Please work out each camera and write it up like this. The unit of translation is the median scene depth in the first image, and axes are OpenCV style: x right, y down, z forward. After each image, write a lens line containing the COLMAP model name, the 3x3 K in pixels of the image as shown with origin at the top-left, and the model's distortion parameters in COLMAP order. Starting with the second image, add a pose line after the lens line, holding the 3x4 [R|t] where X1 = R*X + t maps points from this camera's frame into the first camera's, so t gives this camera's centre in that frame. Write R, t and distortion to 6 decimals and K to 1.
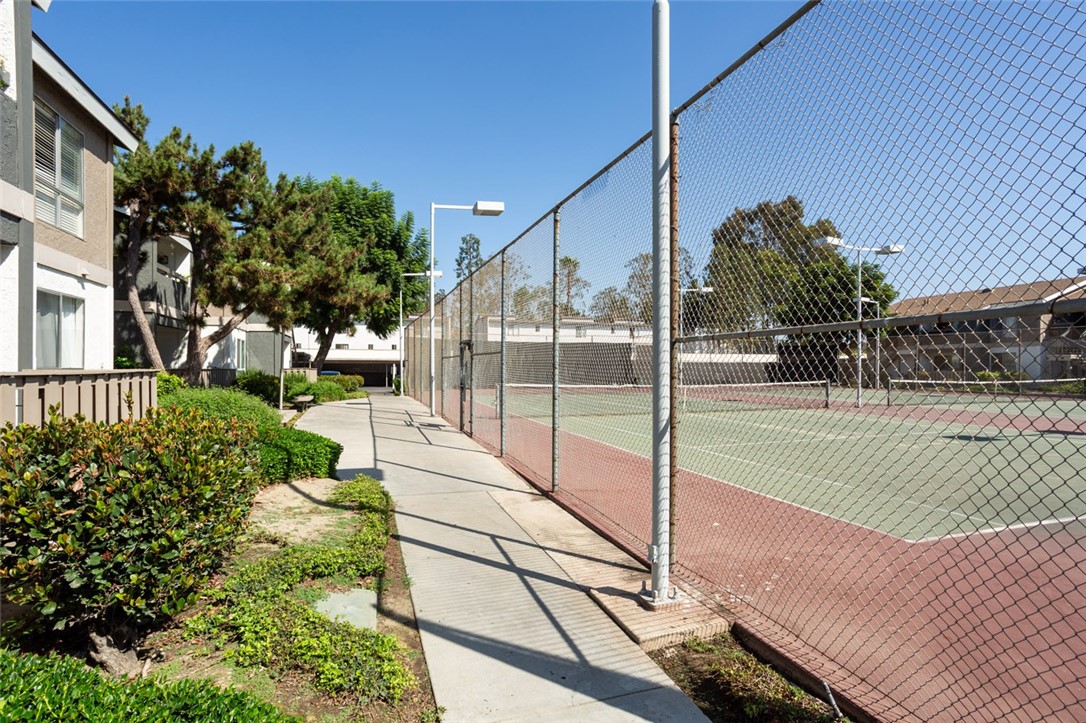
lens RADIAL K [[539.0, 0, 545.0], [0, 539.0, 360.0], [0, 0, 1]] dist [0.000988, 0.001328]
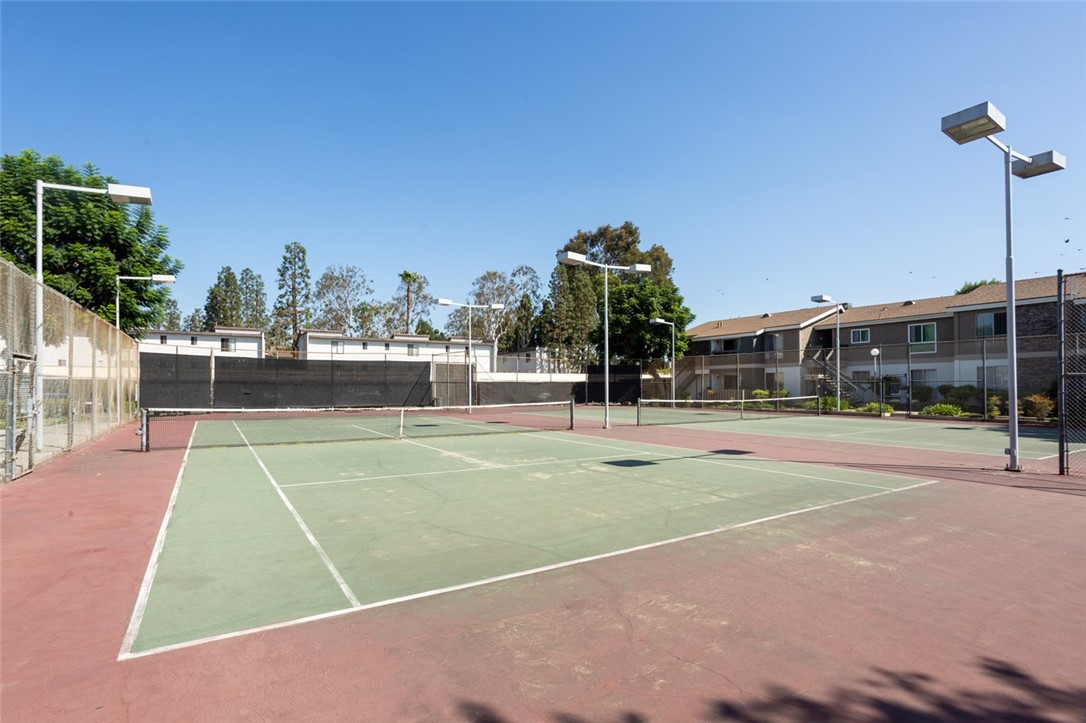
lens RADIAL K [[539.0, 0, 544.6], [0, 539.0, 371.4], [0, 0, 1]] dist [0.000988, 0.001328]
pose [[0.977998, 0.002283, 0.208602, 0.120430], [0.000931, 0.999882, -0.015309, -0.000041], [-0.208613, 0.015166, 0.977881, 0.028484]]
